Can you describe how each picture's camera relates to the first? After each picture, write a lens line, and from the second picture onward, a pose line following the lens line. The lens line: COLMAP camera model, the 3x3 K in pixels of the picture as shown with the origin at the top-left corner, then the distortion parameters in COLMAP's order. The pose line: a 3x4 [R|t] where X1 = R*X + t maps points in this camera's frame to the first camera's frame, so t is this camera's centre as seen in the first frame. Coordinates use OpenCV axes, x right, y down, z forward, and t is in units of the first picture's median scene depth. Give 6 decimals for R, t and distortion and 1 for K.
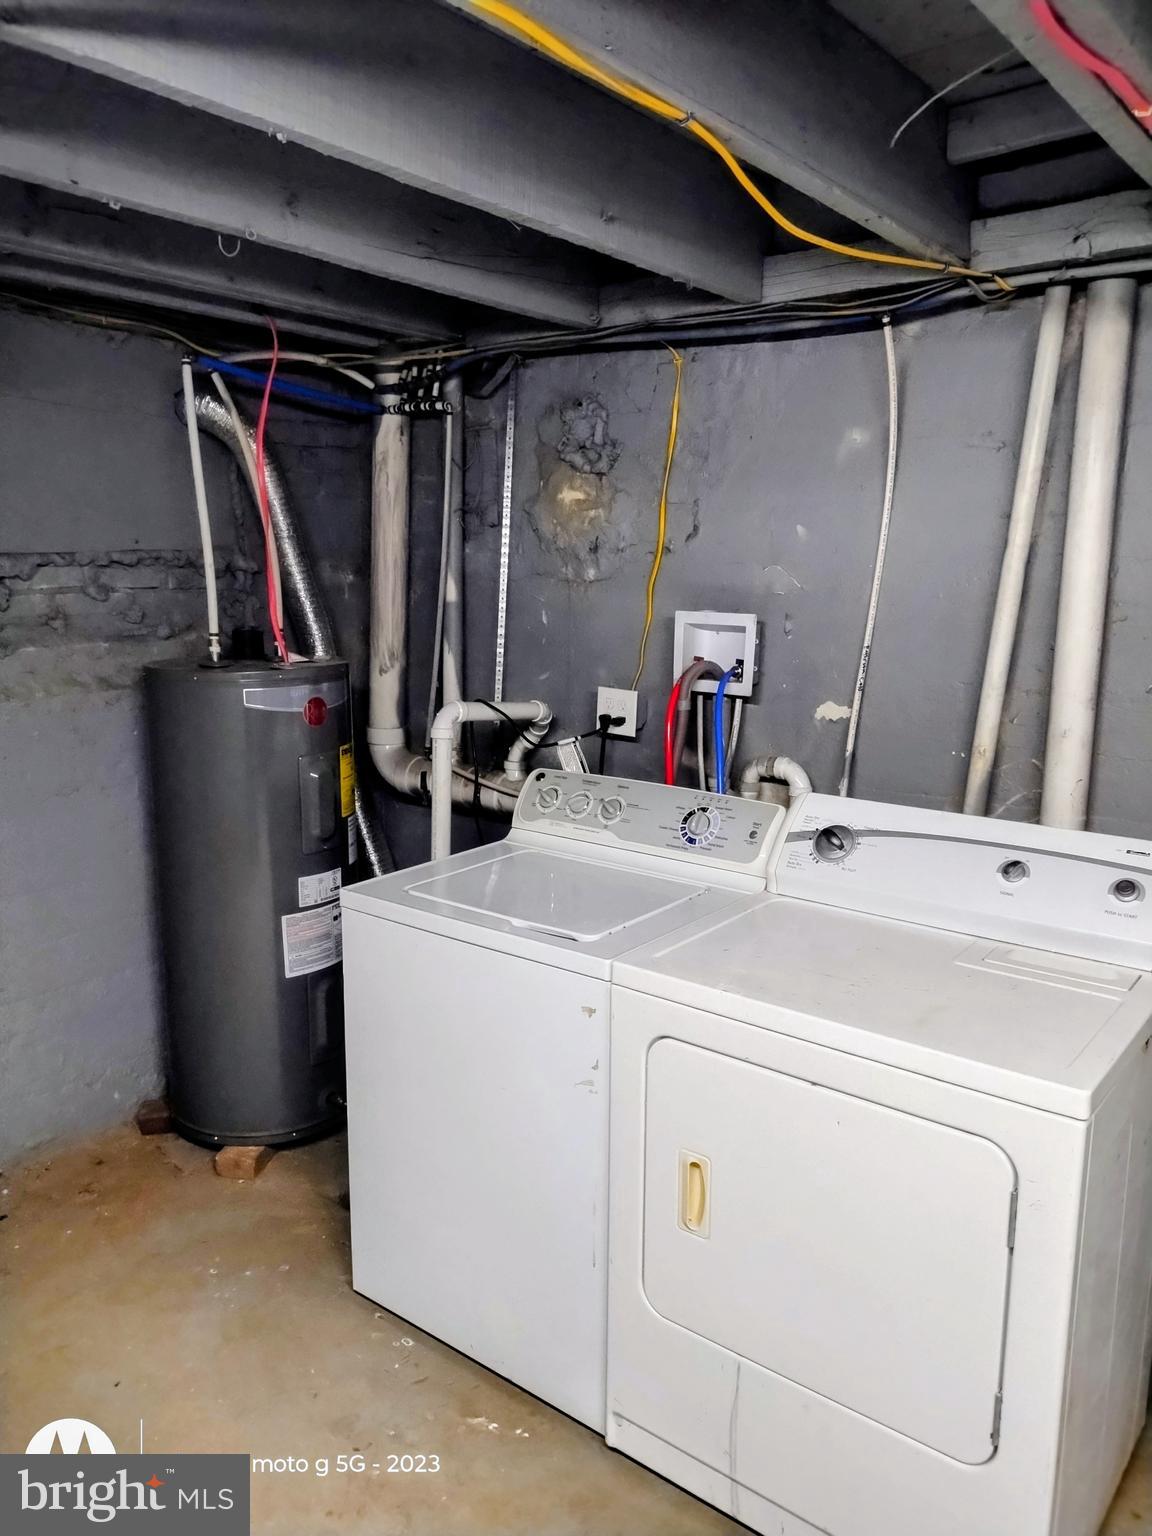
lens RADIAL K [[1144.5, 0, 576.0], [0, 1144.5, 768.0], [0, 0, 1]] dist [0.097748, -0.166883]
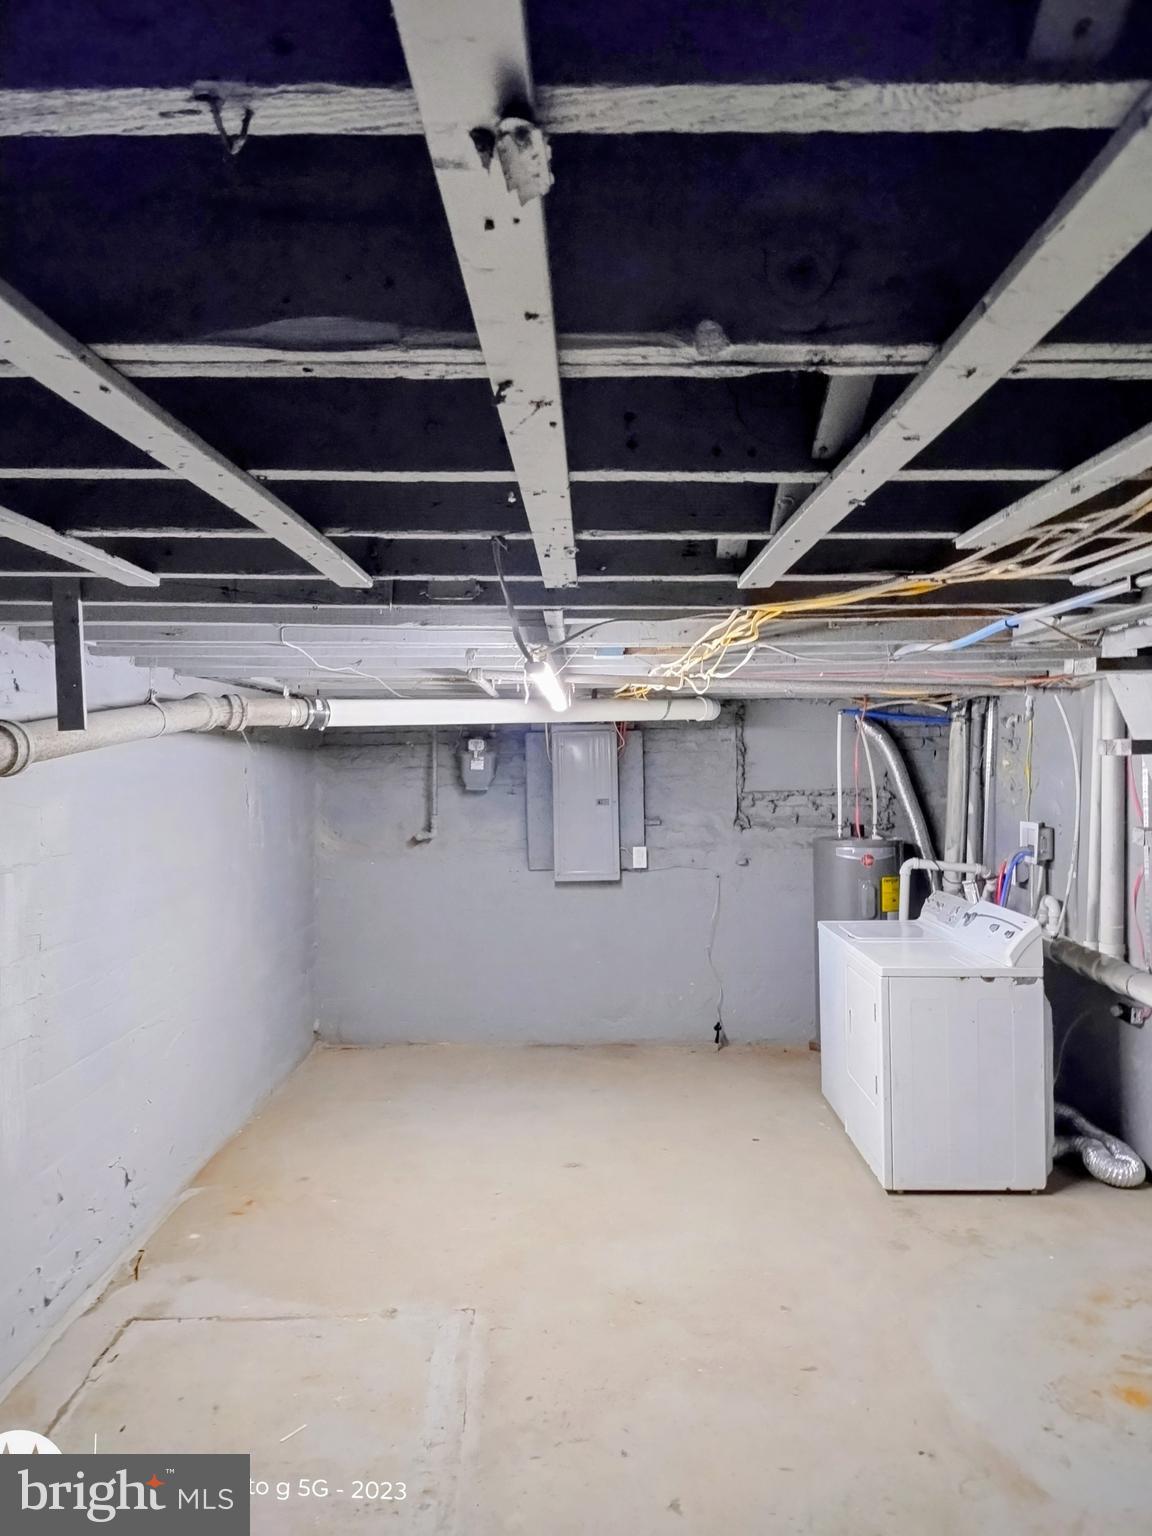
lens RADIAL K [[1143.5, 0, 576.0], [0, 1143.5, 768.0], [0, 0, 1]] dist [0.108109, -0.157027]
pose [[0.625299, -0.007088, -0.780353, 1.127249], [-0.131166, 0.984778, -0.114048, 0.101397], [0.769283, 0.173670, 0.614851, -0.828273]]
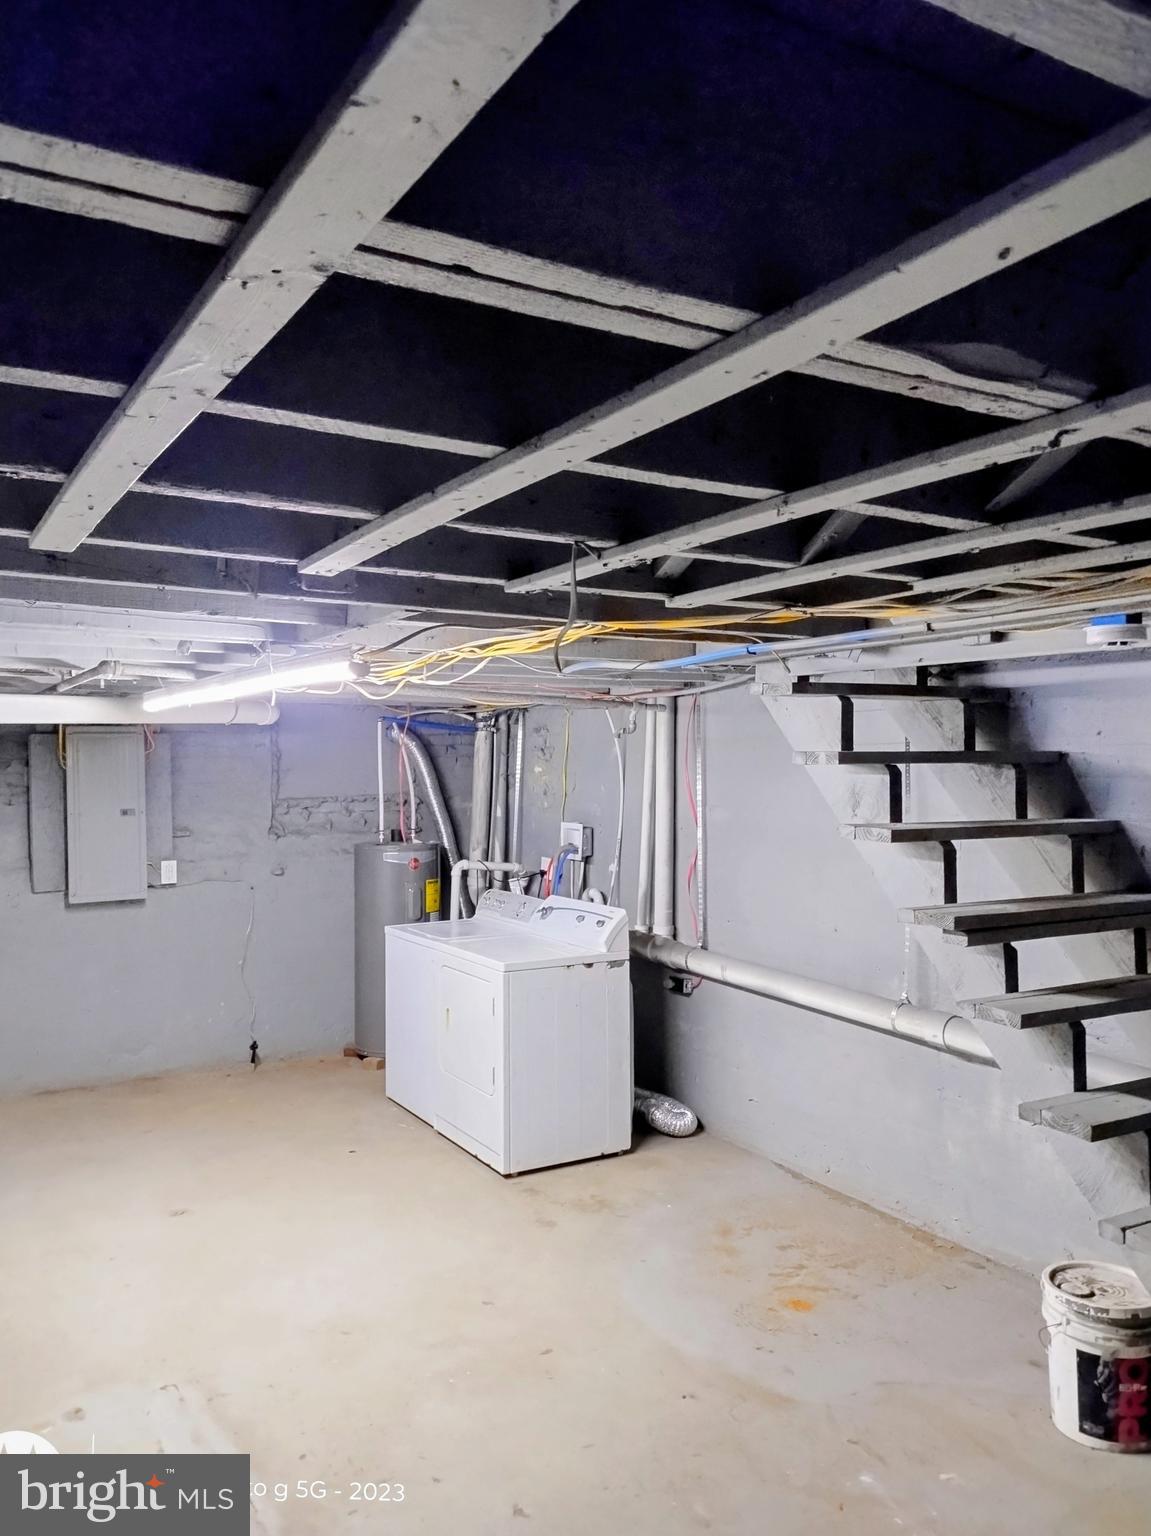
lens RADIAL K [[1143.5, 0, 575.5], [0, 1143.5, 768.0], [0, 0, 1]] dist [0.108109, -0.157027]
pose [[0.930753, -0.009014, -0.365538, 0.888816], [-0.056735, 0.984028, -0.168728, 0.127733], [0.361221, 0.177783, 0.915376, -0.999119]]
